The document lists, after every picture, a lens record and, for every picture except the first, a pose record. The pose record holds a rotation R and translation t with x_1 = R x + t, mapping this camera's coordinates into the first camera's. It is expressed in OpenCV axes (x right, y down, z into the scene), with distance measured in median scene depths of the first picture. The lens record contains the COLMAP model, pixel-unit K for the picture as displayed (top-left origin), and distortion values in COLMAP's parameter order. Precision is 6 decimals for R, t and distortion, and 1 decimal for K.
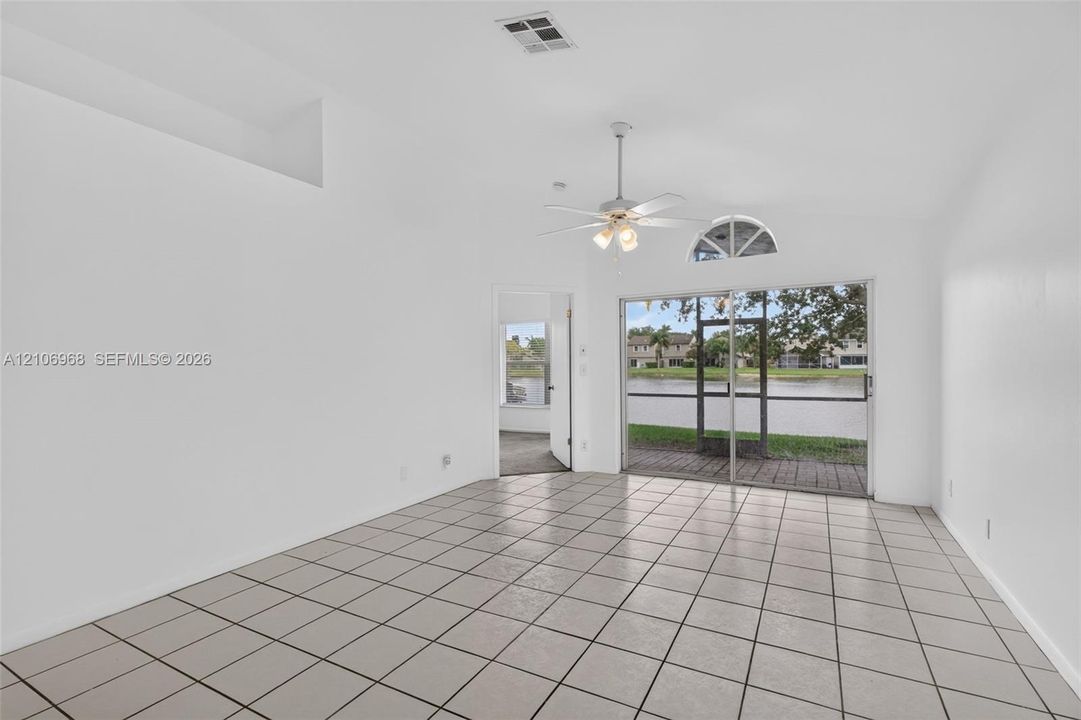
lens RADIAL K [[491.3, 0, 544.1], [0, 491.3, 360.0], [0, 0, 1]] dist [0.000786, -0.000006]
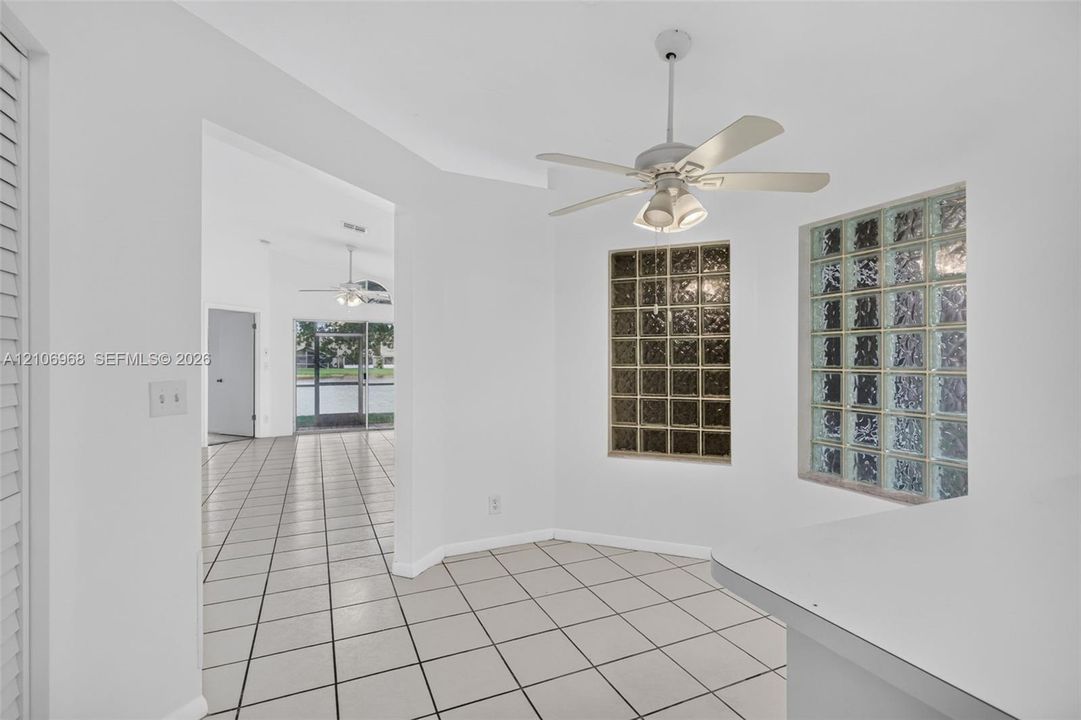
lens RADIAL K [[491.3, 0, 544.1], [0, 491.3, 360.0], [0, 0, 1]] dist [0.000786, -0.000006]
pose [[0.592224, 0.008711, 0.805727, -0.576056], [-0.008621, 0.999953, -0.004474, 0.000577], [-0.805728, -0.004297, 0.592271, -0.491283]]
